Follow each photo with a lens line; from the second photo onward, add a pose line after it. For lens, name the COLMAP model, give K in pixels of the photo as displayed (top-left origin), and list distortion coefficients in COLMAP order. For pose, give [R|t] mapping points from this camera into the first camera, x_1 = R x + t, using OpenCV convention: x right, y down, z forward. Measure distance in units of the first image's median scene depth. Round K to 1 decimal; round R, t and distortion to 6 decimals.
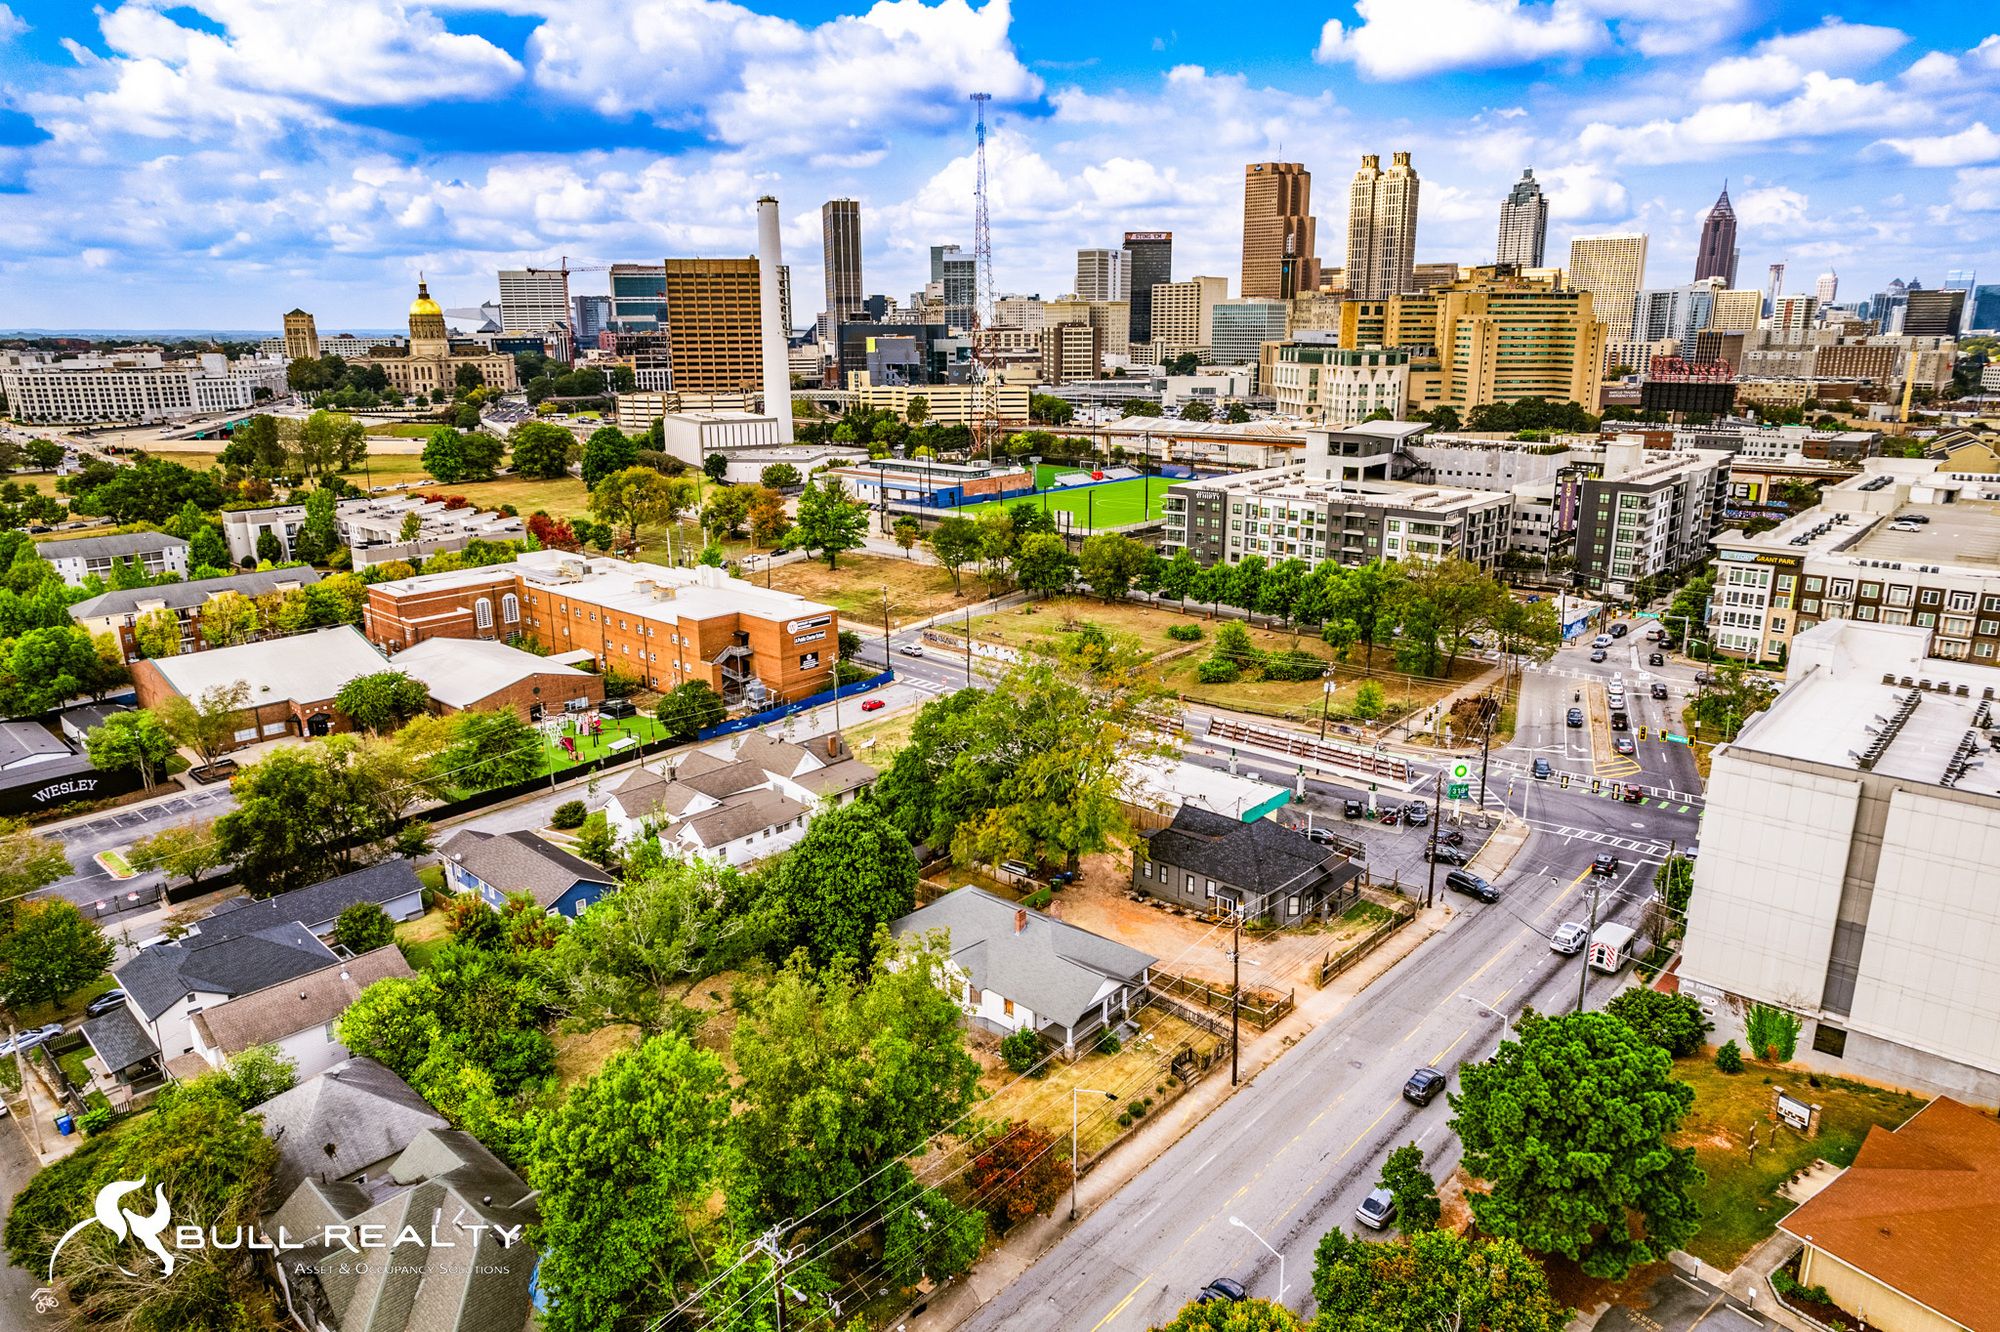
lens RADIAL K [[1268.1, 0, 1000.0], [0, 1268.1, 666.0], [0, 0, 1]] dist [-0.025663, 0.017553]
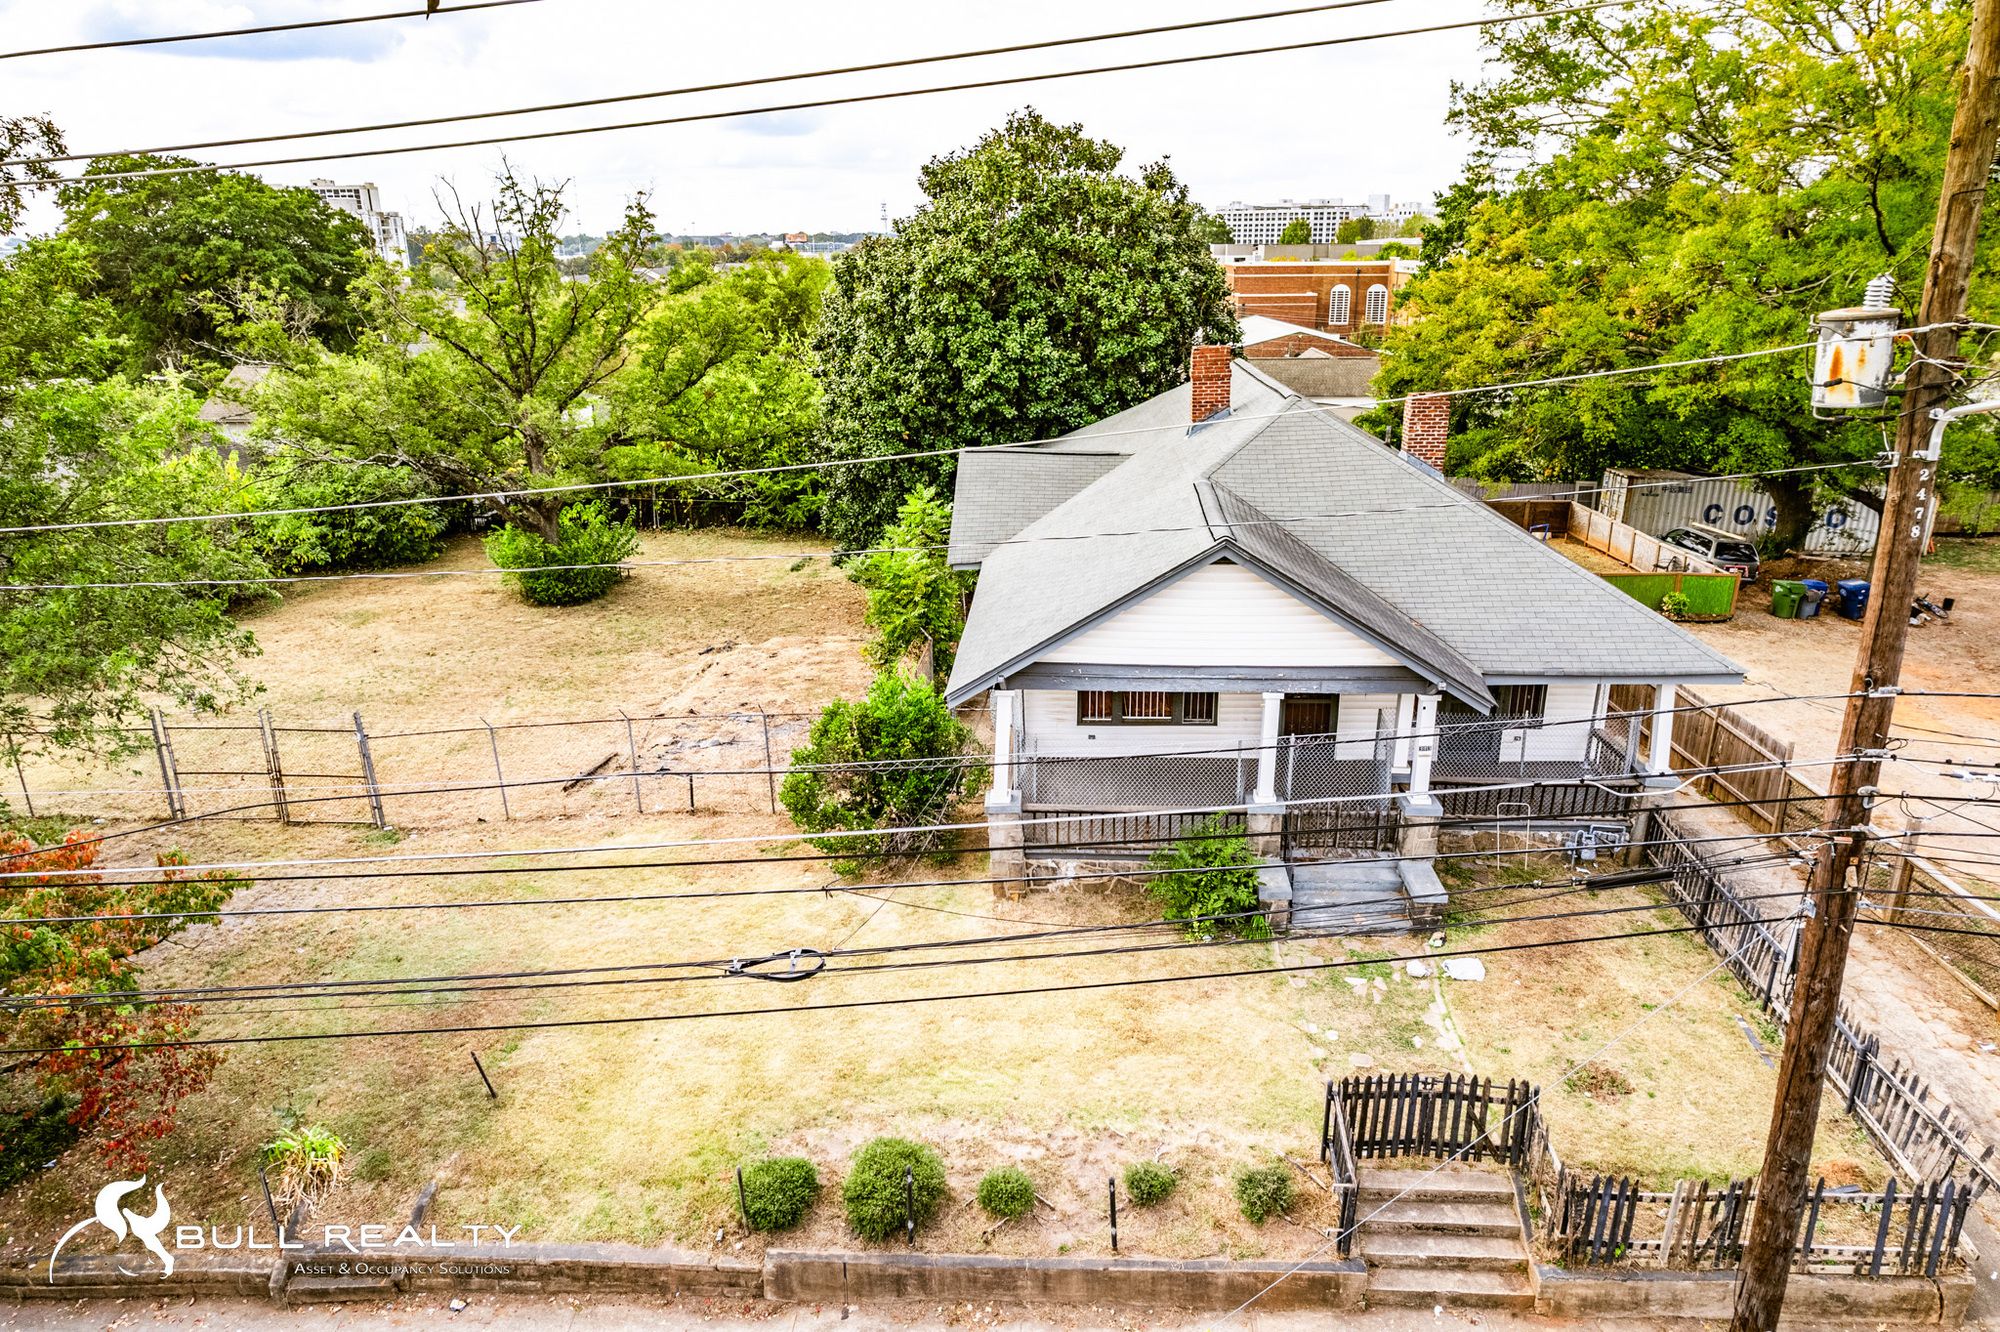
lens RADIAL K [[1267.7, 0, 1000.0], [0, 1267.7, 666.0], [0, 0, 1]] dist [-0.005928, 0.004216]
pose [[0.635350, 0.244318, -0.732556, 0.083317], [-0.197155, 0.968514, 0.152019, 0.095194], [0.746632, 0.047841, 0.663514, 0.334231]]
